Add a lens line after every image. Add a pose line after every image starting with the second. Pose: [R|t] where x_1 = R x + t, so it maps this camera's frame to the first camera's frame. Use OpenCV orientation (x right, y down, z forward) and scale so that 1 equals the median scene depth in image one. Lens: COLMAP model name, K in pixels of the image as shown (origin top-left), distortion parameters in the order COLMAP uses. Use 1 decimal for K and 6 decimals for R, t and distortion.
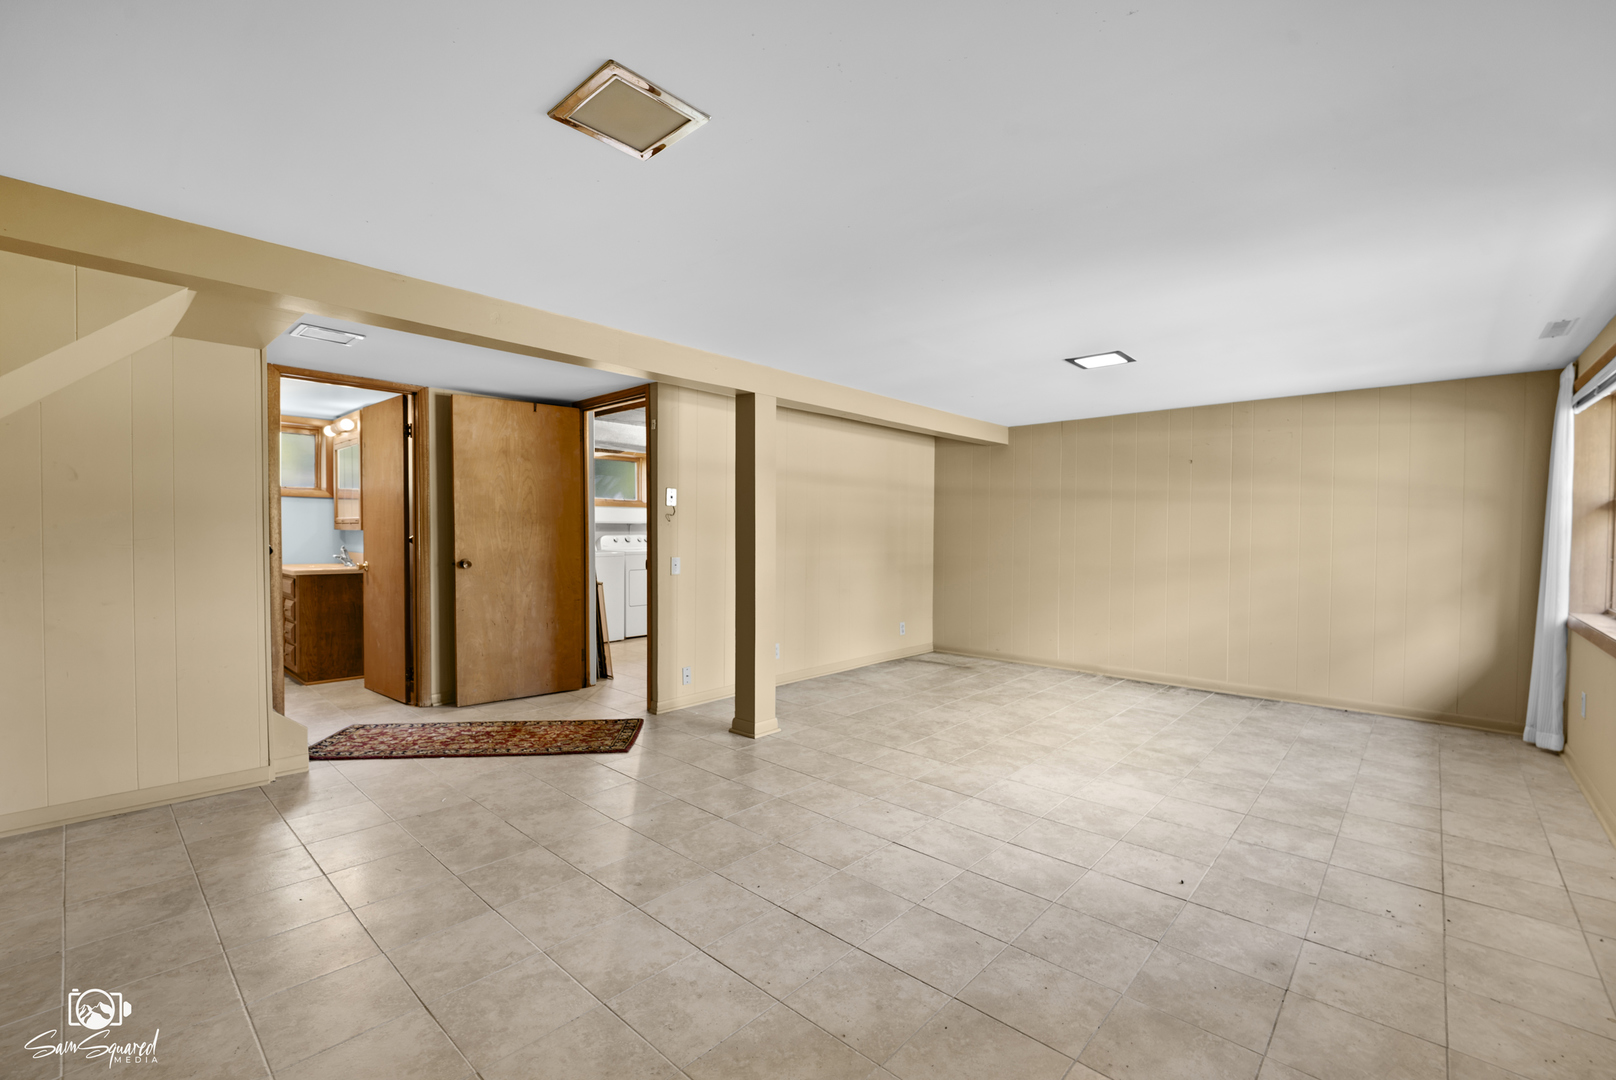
lens RADIAL K [[676.5, 0, 812.6], [0, 676.5, 540.9], [0, 0, 1]] dist [-0.001771, -0.000128]
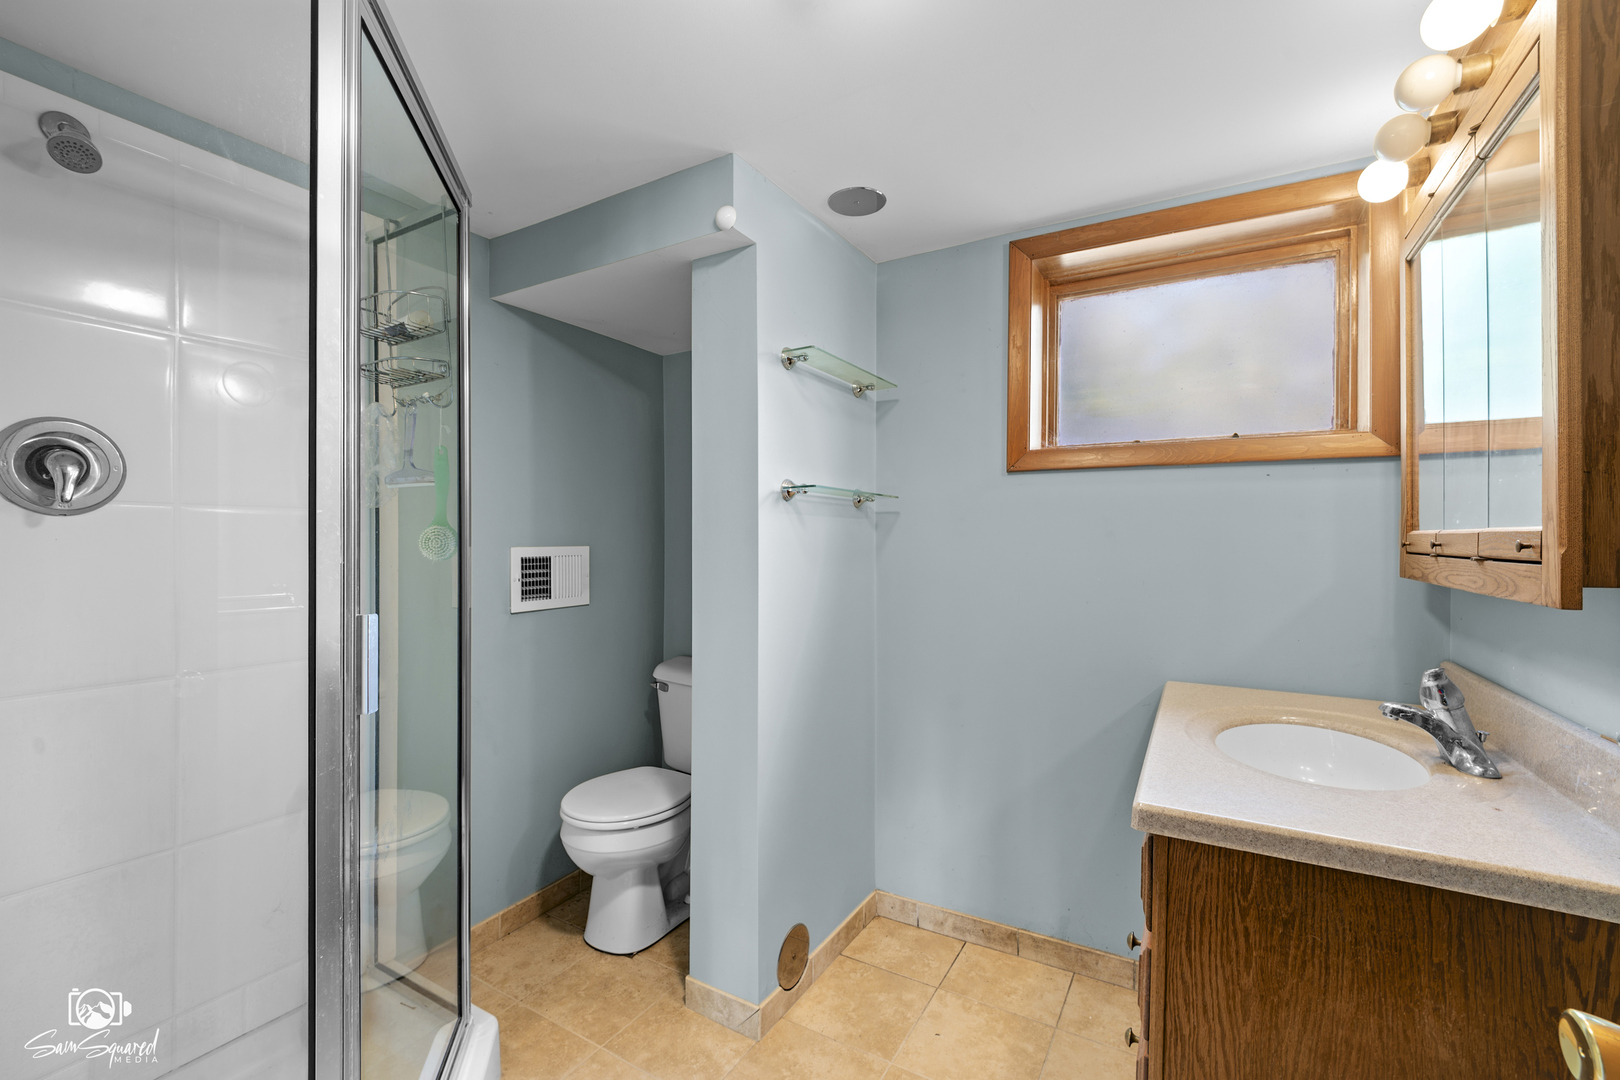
lens RADIAL K [[678.2, 0, 814.0], [0, 678.2, 539.2], [0, 0, 1]] dist [-0.001771, -0.000128]
pose [[0.216549, -0.000533, -0.976272, -0.509853], [-0.016899, 0.999848, -0.004295, -0.026384], [0.976125, 0.017428, 0.216507, 0.733725]]
